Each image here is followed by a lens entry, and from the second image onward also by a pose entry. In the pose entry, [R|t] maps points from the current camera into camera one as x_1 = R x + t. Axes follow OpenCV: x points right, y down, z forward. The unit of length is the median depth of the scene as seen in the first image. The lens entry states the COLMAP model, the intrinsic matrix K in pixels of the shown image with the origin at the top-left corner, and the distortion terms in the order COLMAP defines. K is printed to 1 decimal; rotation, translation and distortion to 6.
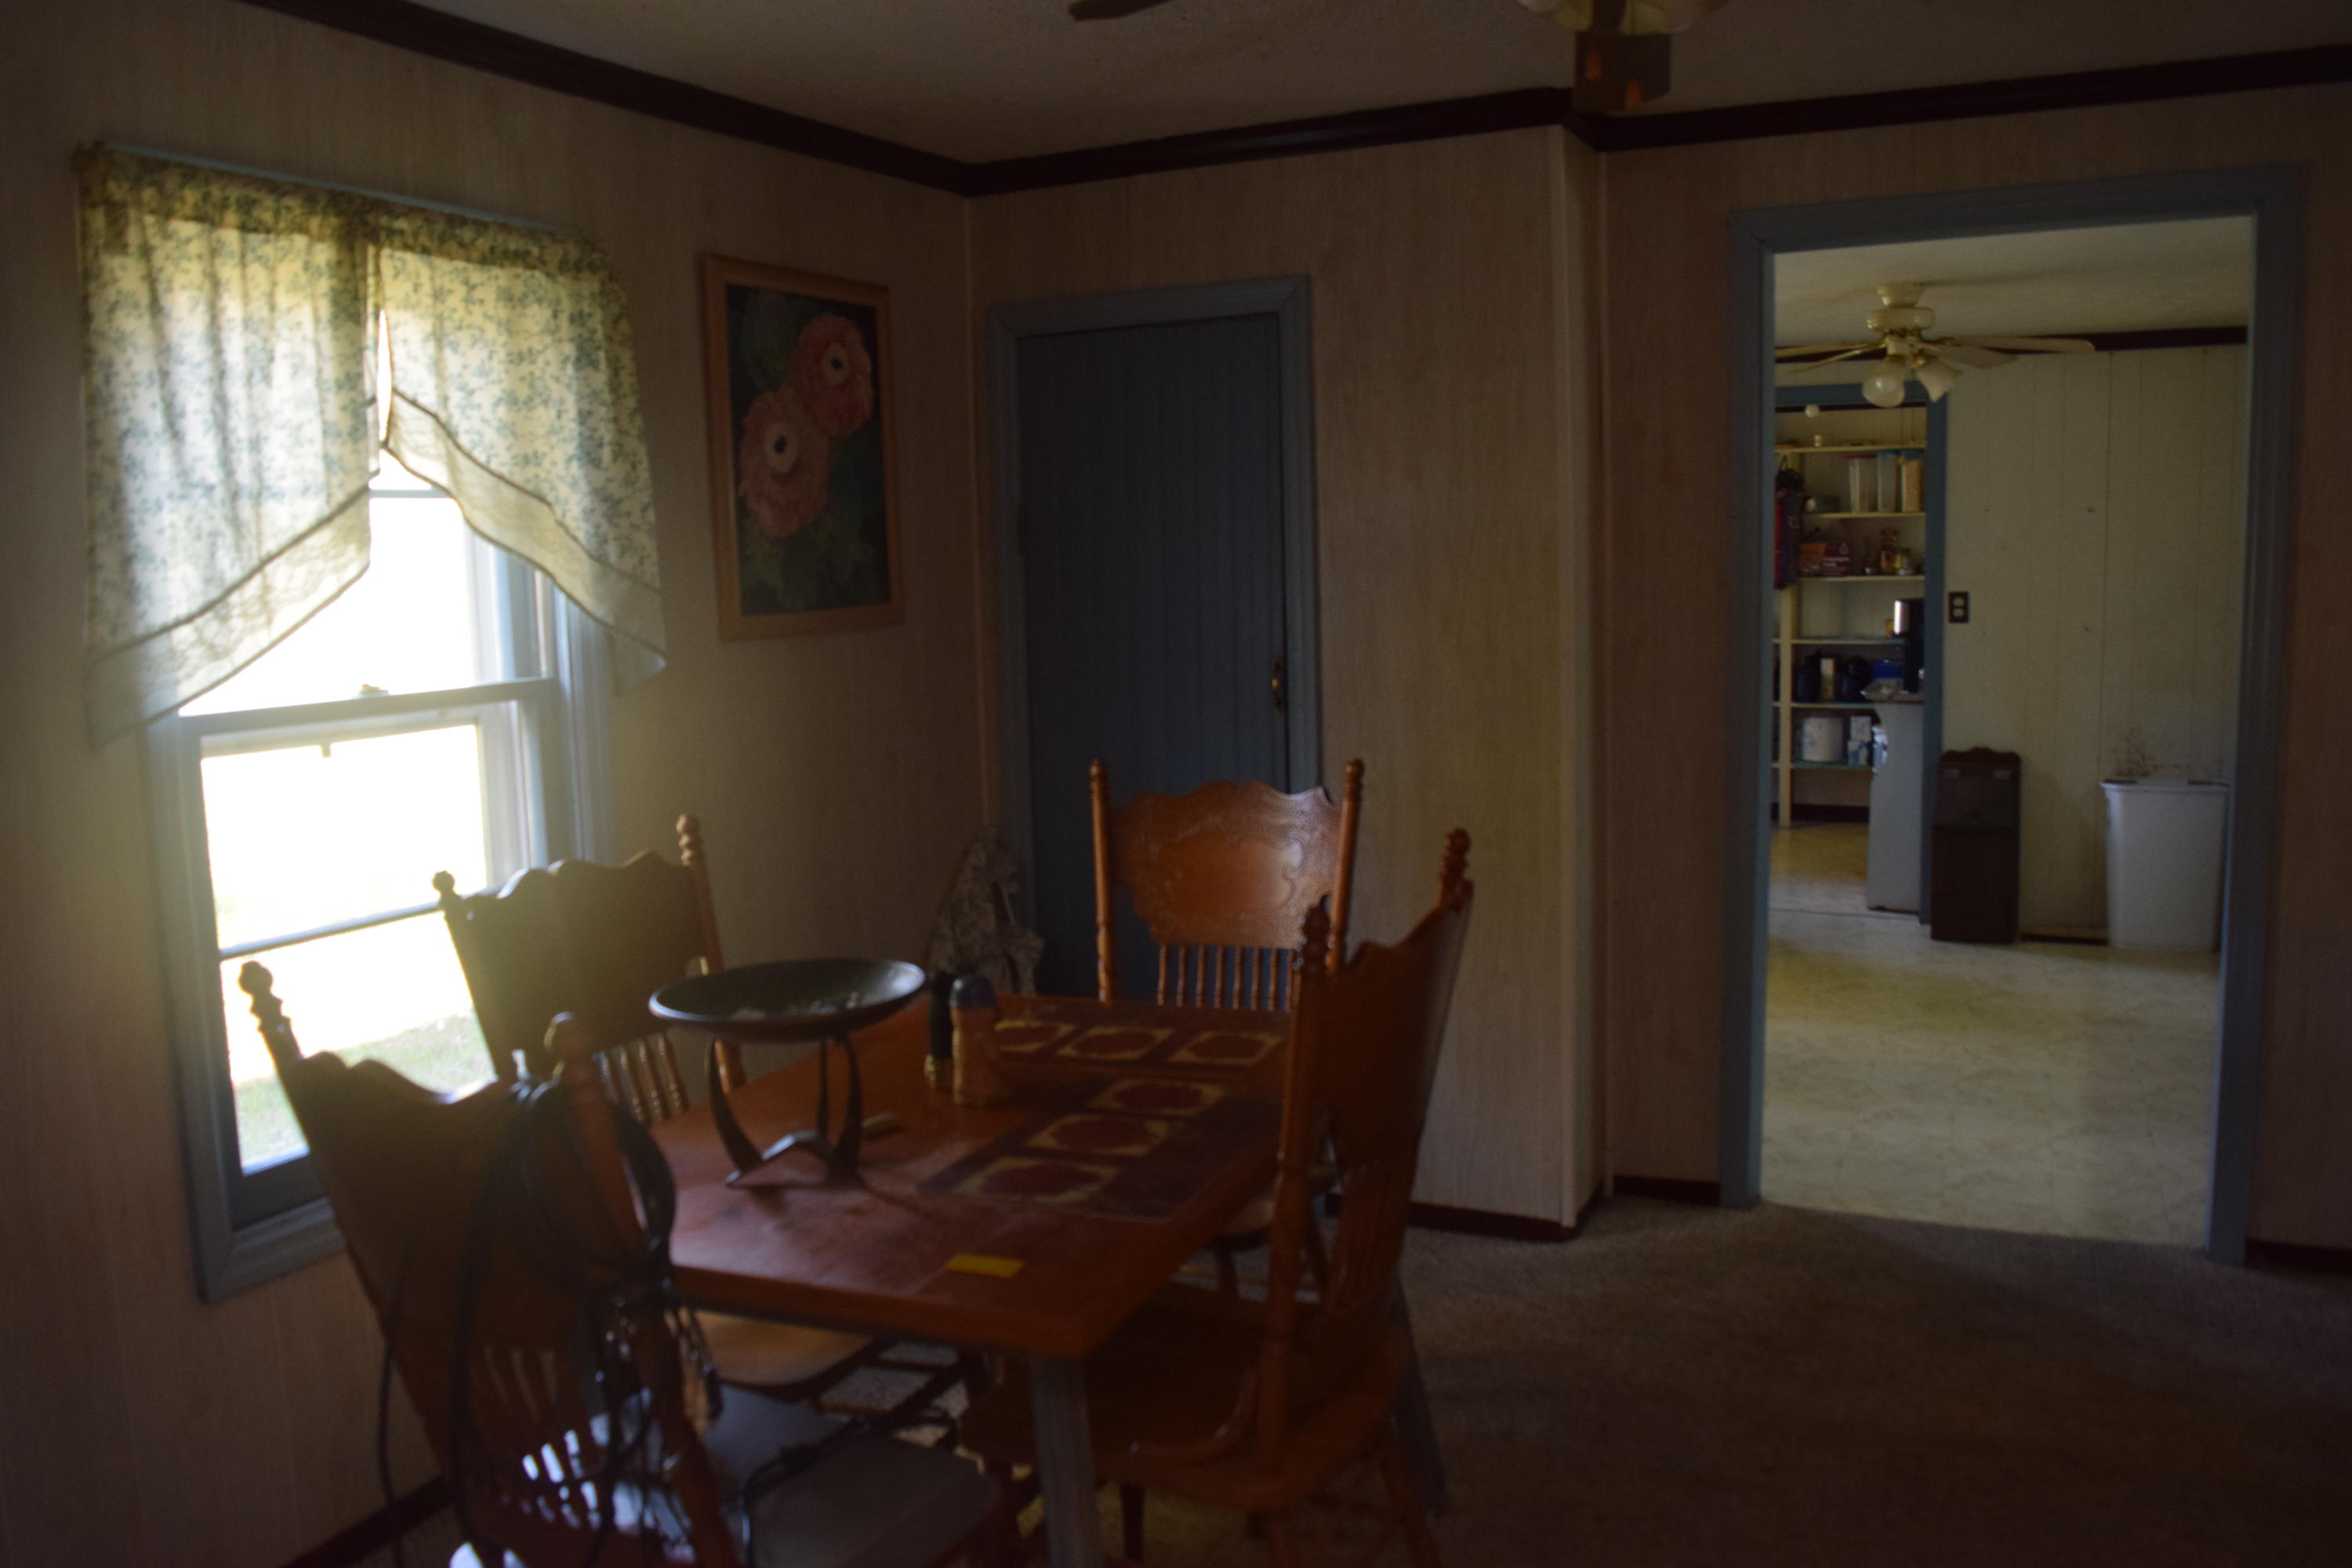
lens RADIAL K [[1843.7, 0, 1175.1], [0, 1843.7, 787.1], [0, 0, 1]] dist [-0.099735, 0.026195]
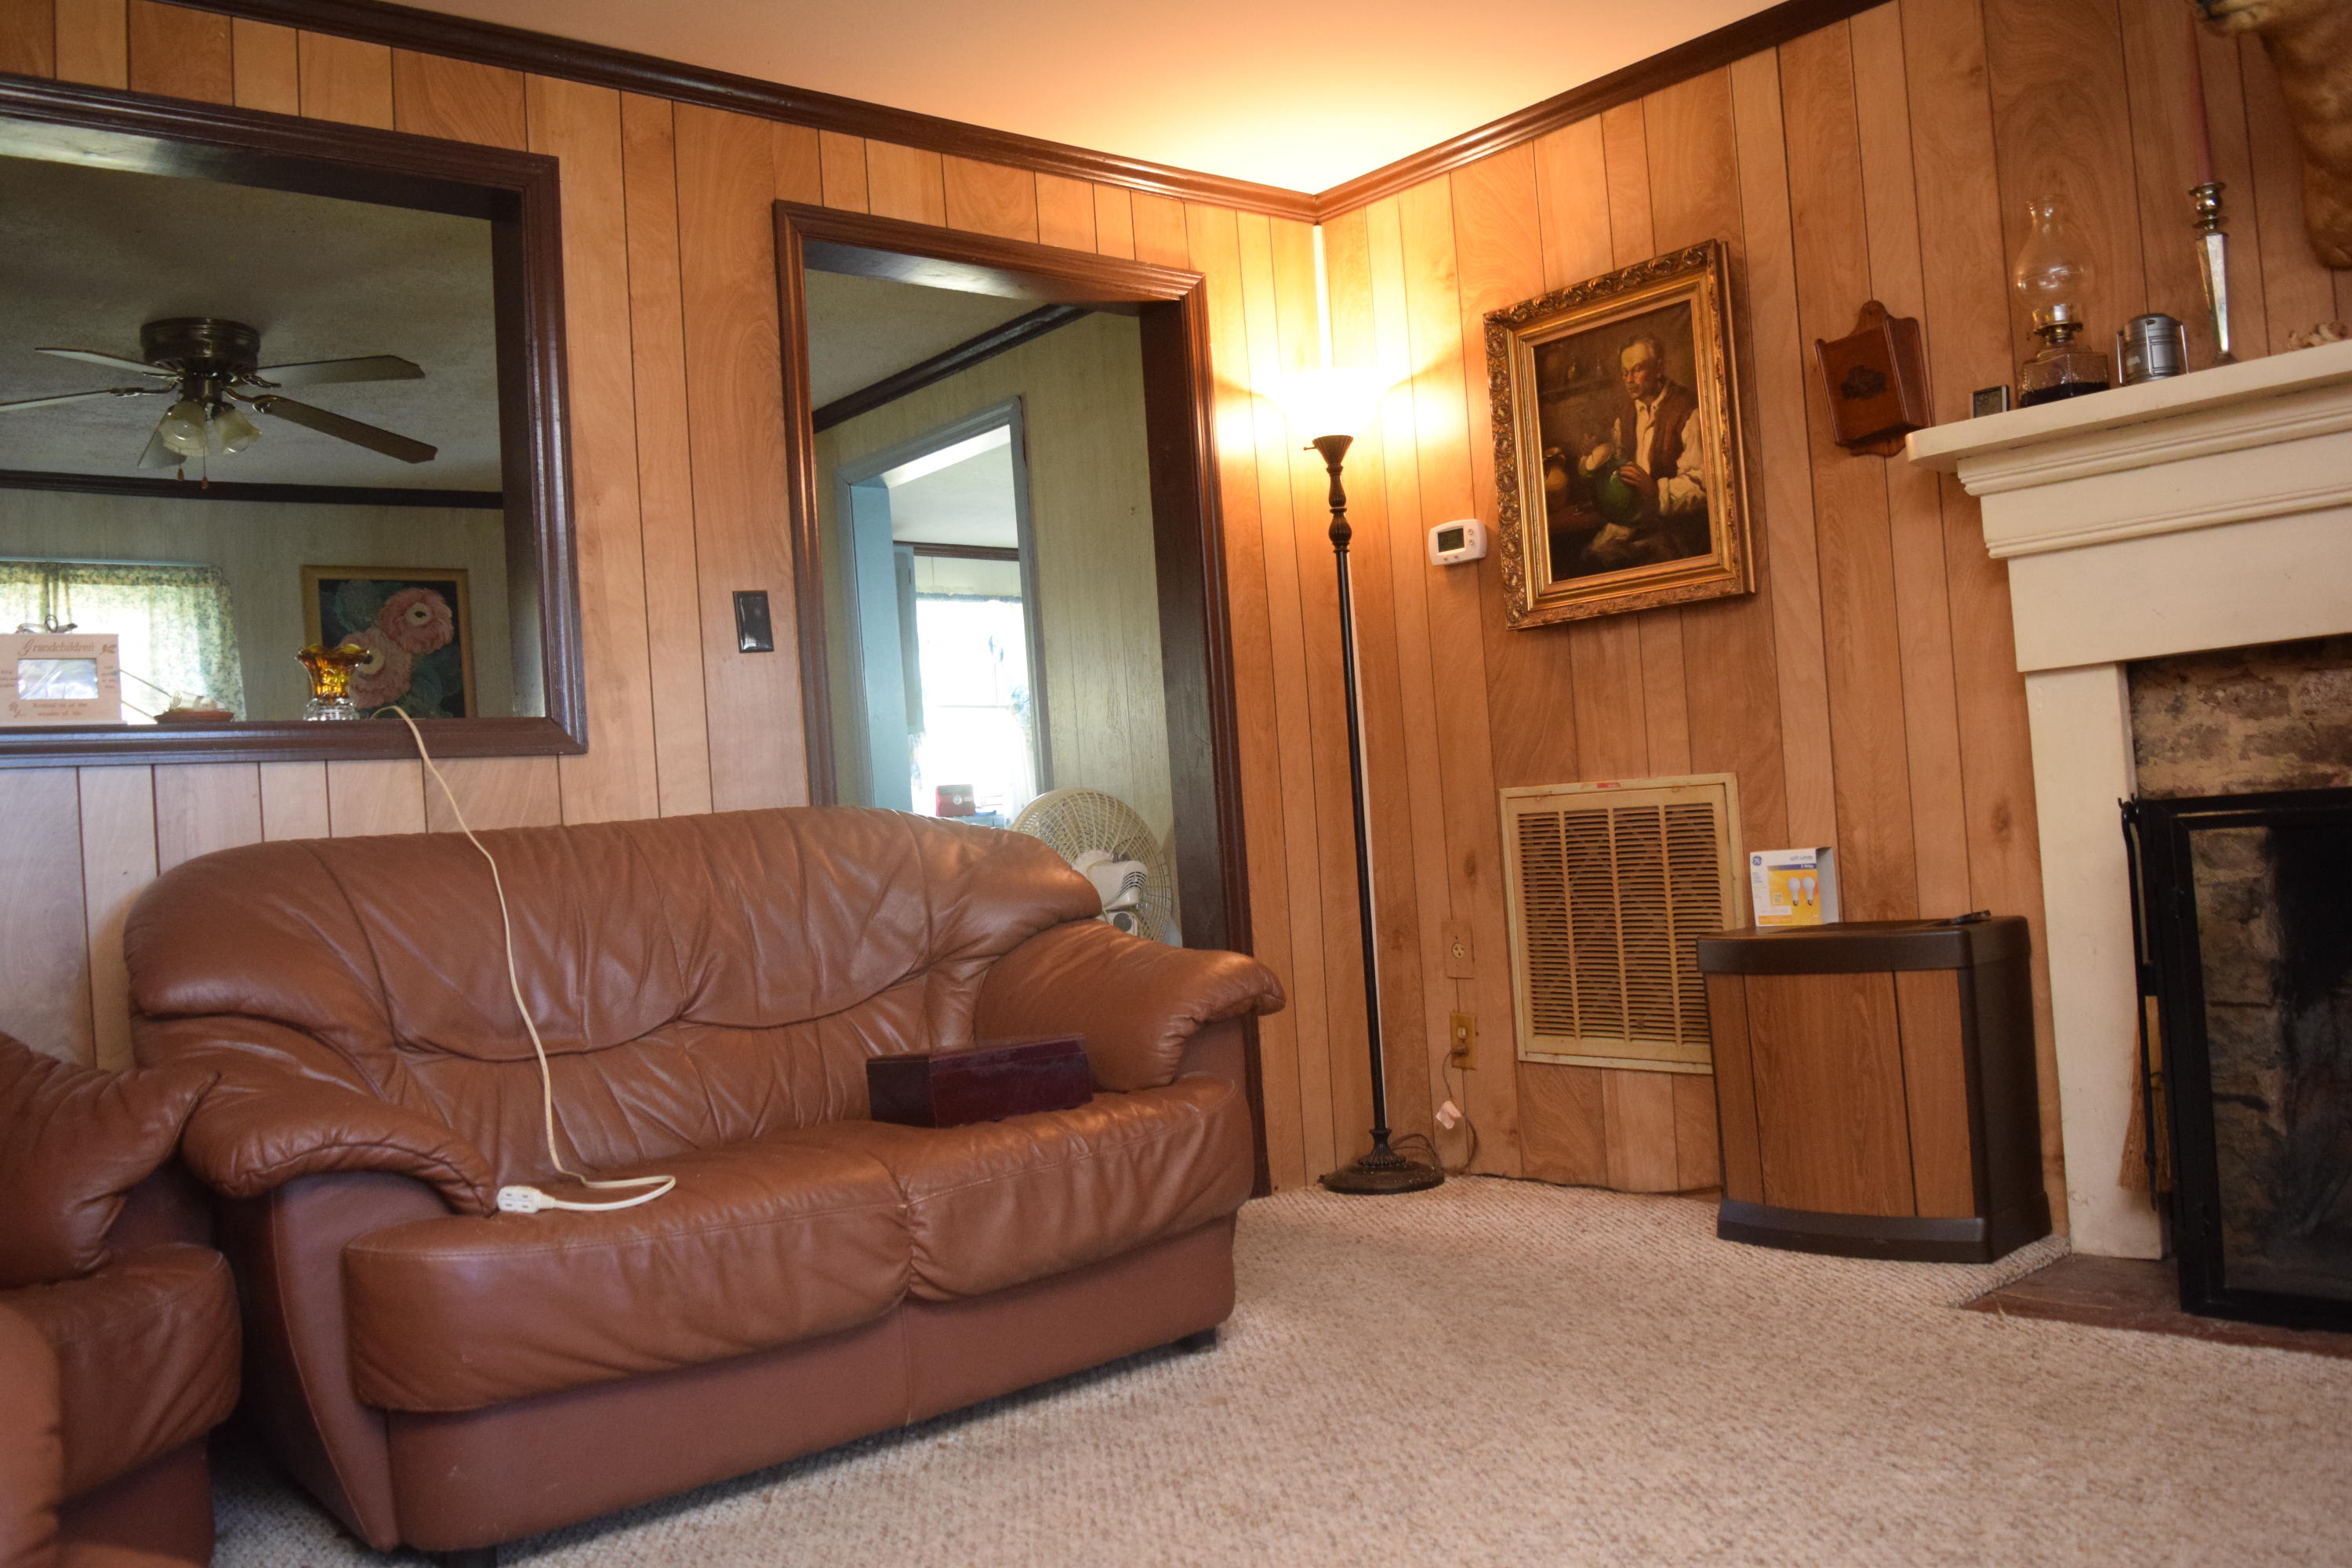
lens RADIAL K [[1843.7, 0, 1174.2], [0, 1843.7, 789.4], [0, 0, 1]] dist [-0.099735, 0.026195]
pose [[0.911684, -0.049393, -0.407912, 1.557967], [-0.004246, 0.991563, -0.129557, 0.220320], [0.410869, 0.119847, 0.903783, -0.392198]]
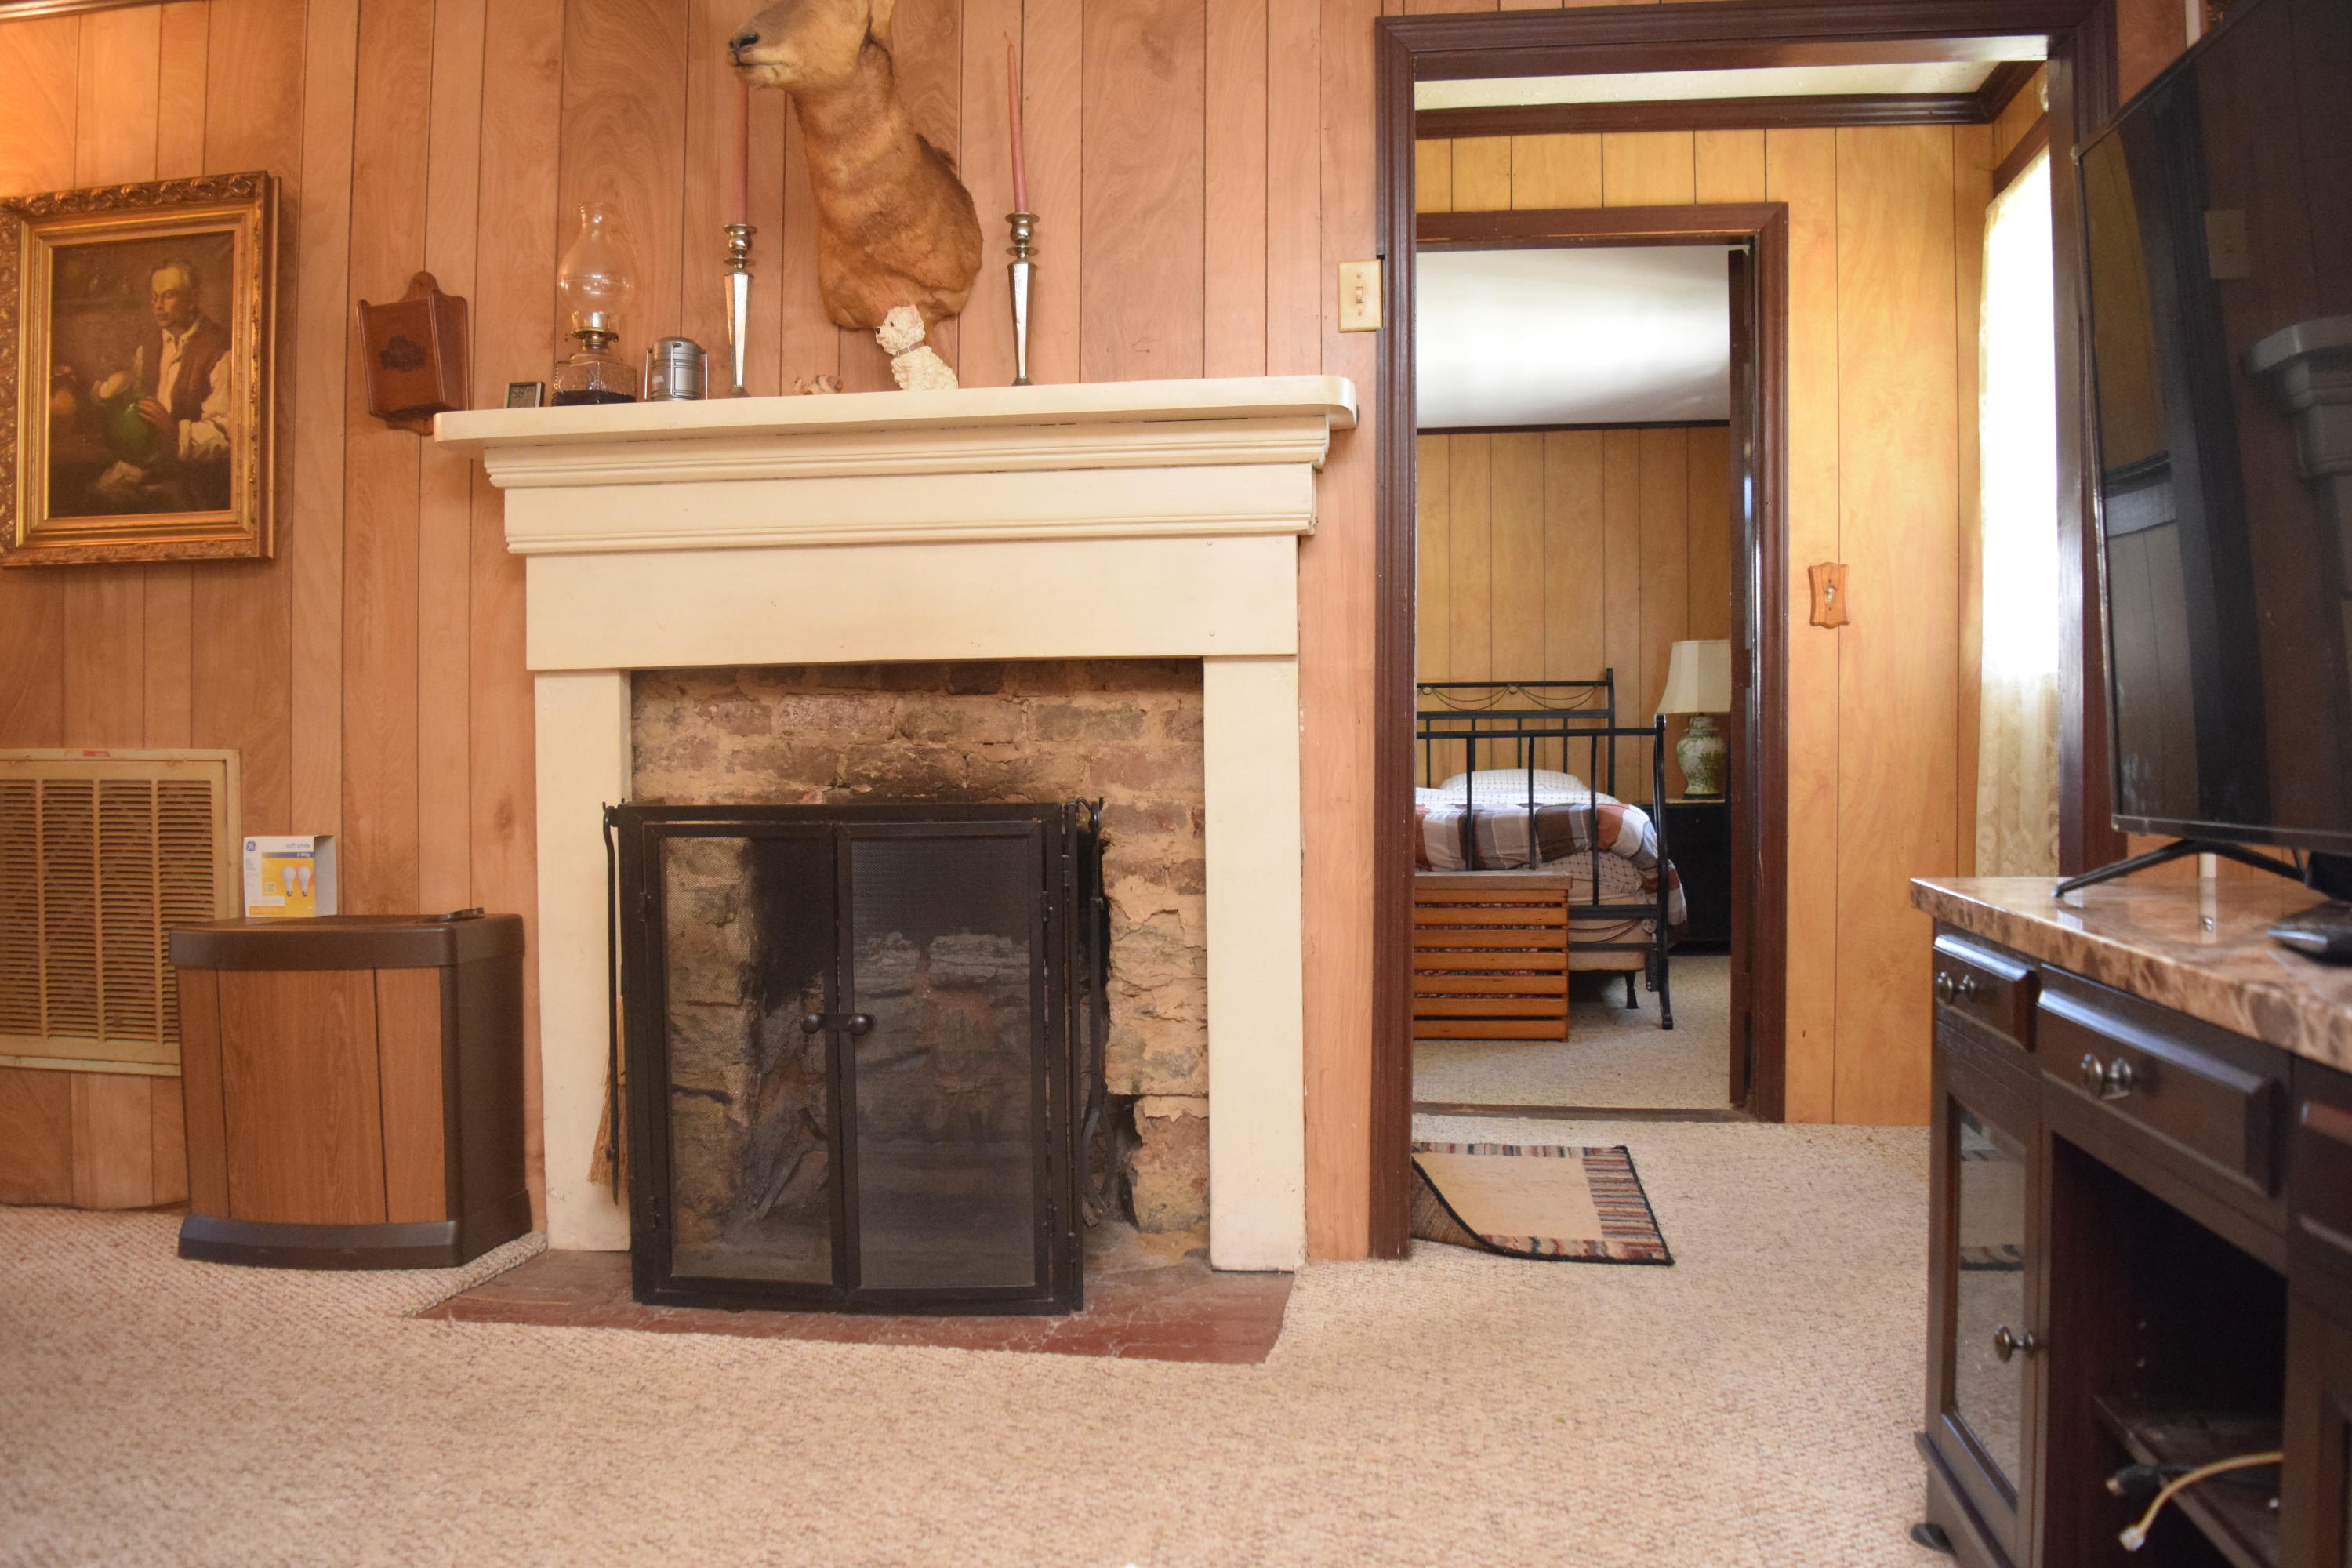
lens RADIAL K [[1843.7, 0, 1175.0], [0, 1843.7, 789.0], [0, 0, 1]] dist [-0.099735, 0.026195]
pose [[0.958761, 0.017395, 0.283679, 1.643323], [0.016527, 0.993024, -0.116749, 0.212382], [-0.283731, 0.116623, 0.951786, -0.352006]]
